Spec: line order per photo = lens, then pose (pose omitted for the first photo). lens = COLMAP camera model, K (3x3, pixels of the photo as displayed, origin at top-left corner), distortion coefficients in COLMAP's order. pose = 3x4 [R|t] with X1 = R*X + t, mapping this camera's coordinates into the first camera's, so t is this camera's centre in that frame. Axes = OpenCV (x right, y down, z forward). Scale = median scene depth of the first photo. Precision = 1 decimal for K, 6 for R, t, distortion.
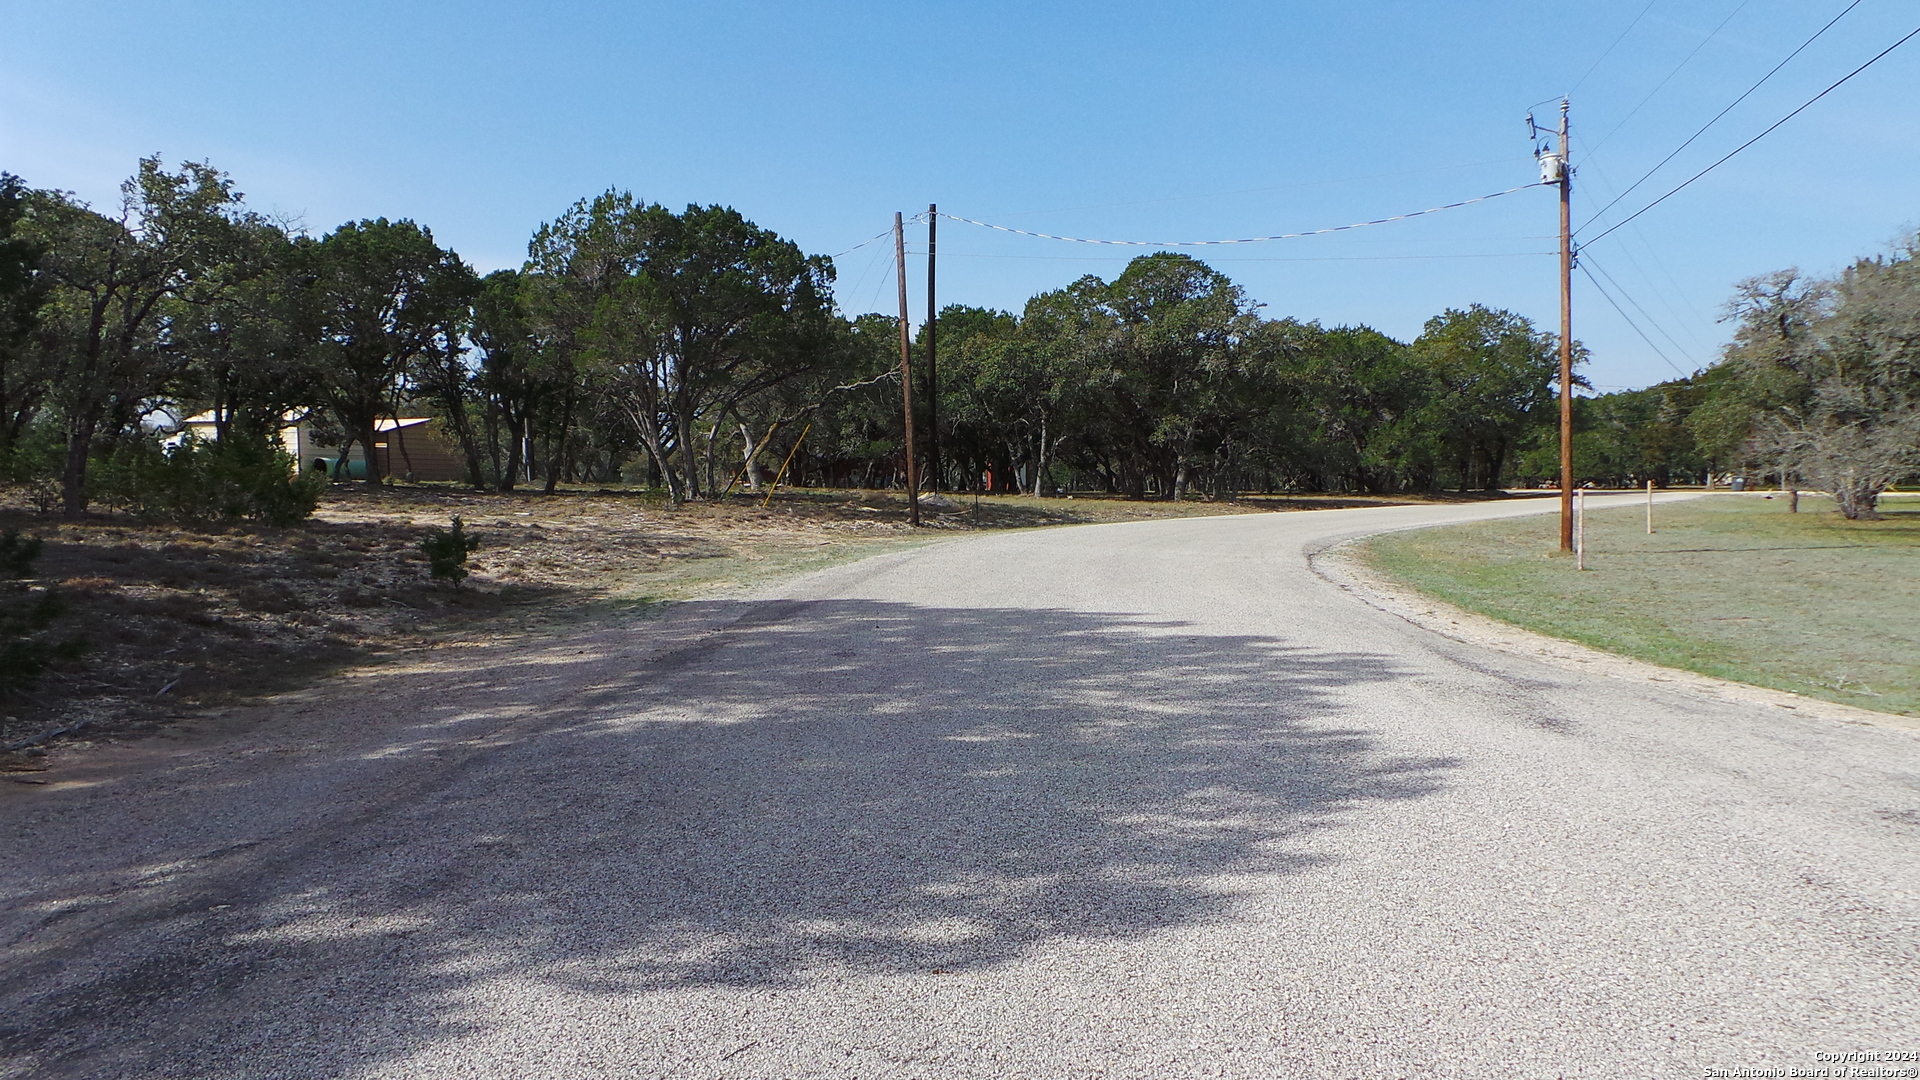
lens RADIAL K [[1454.3, 0, 955.0], [0, 1454.3, 544.9], [0, 0, 1]] dist [0.026680, -0.000047]
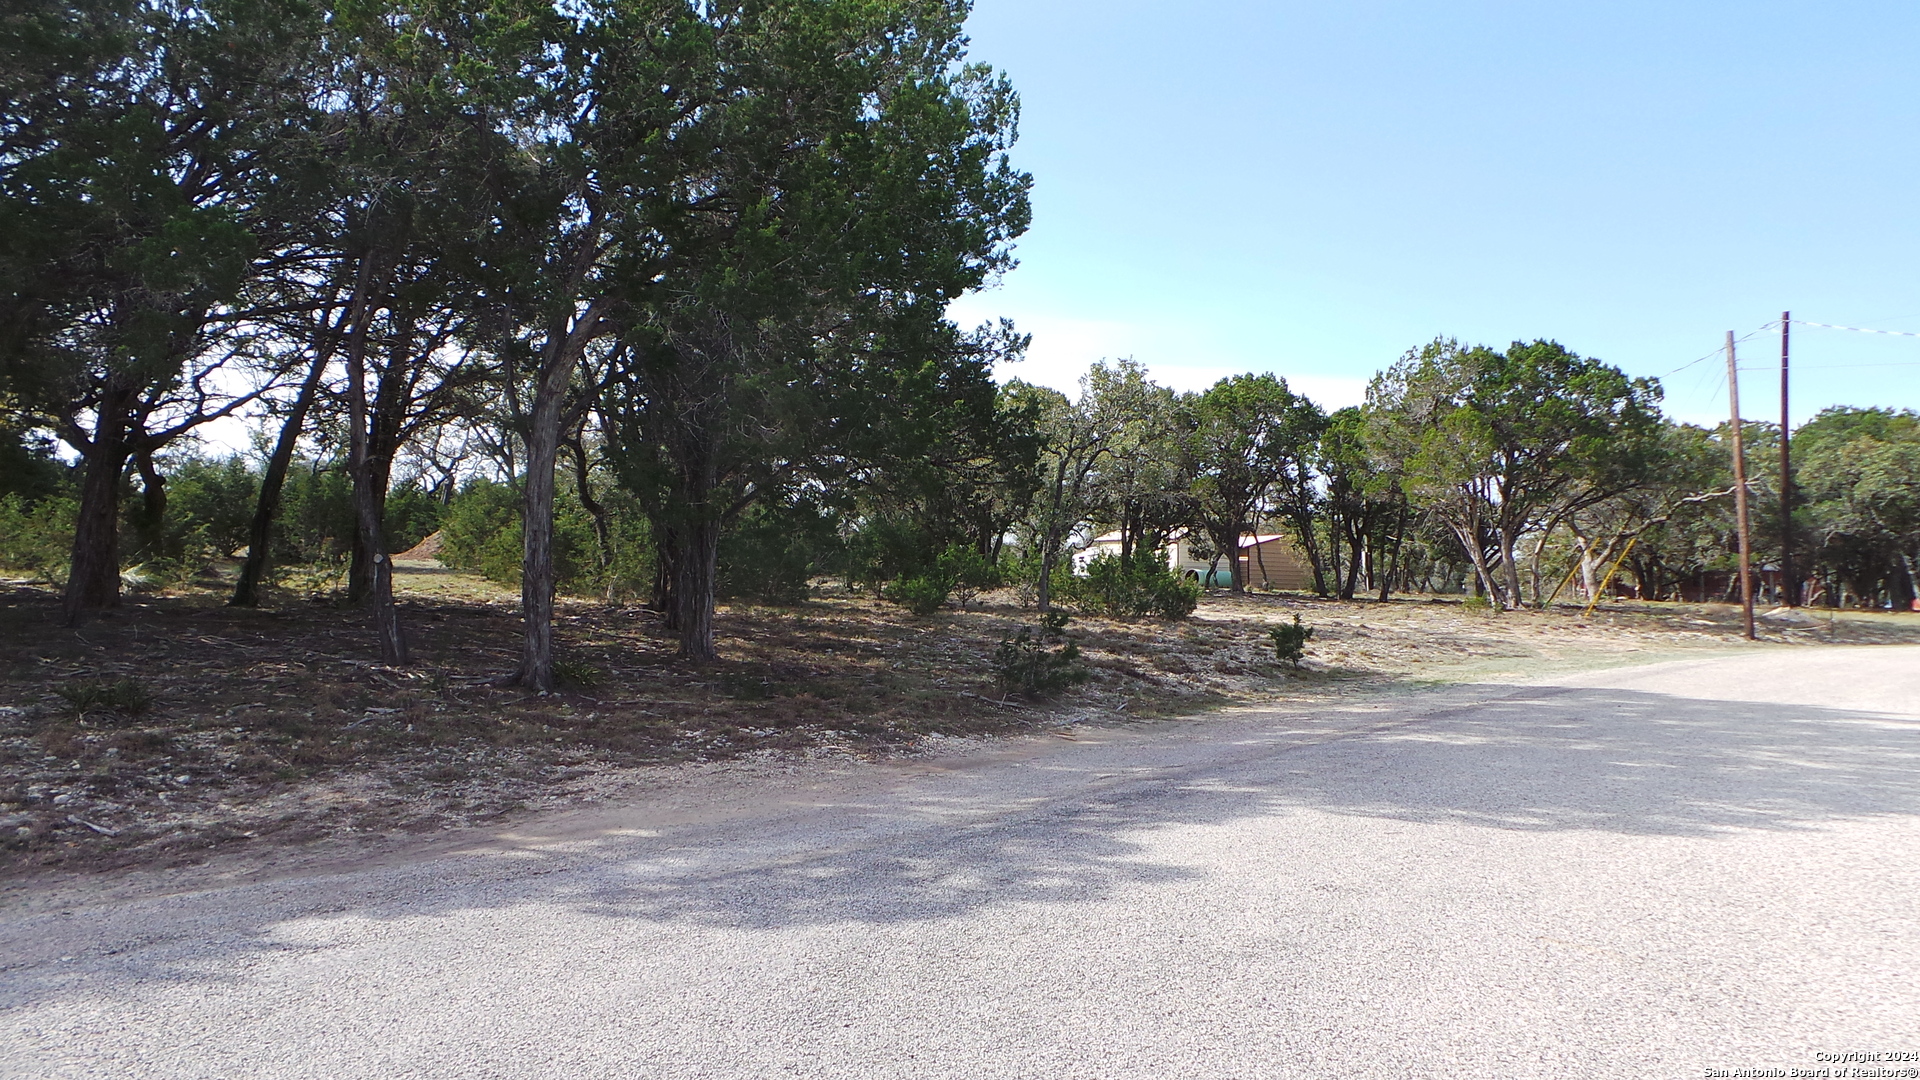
lens RADIAL K [[1454.3, 0, 955.0], [0, 1454.3, 544.9], [0, 0, 1]] dist [0.026680, -0.000047]
pose [[0.842817, -0.005457, -0.538172, 0.055268], [-0.035854, 0.997158, -0.066260, 0.008612], [0.537004, 0.075141, 0.840226, -0.143837]]
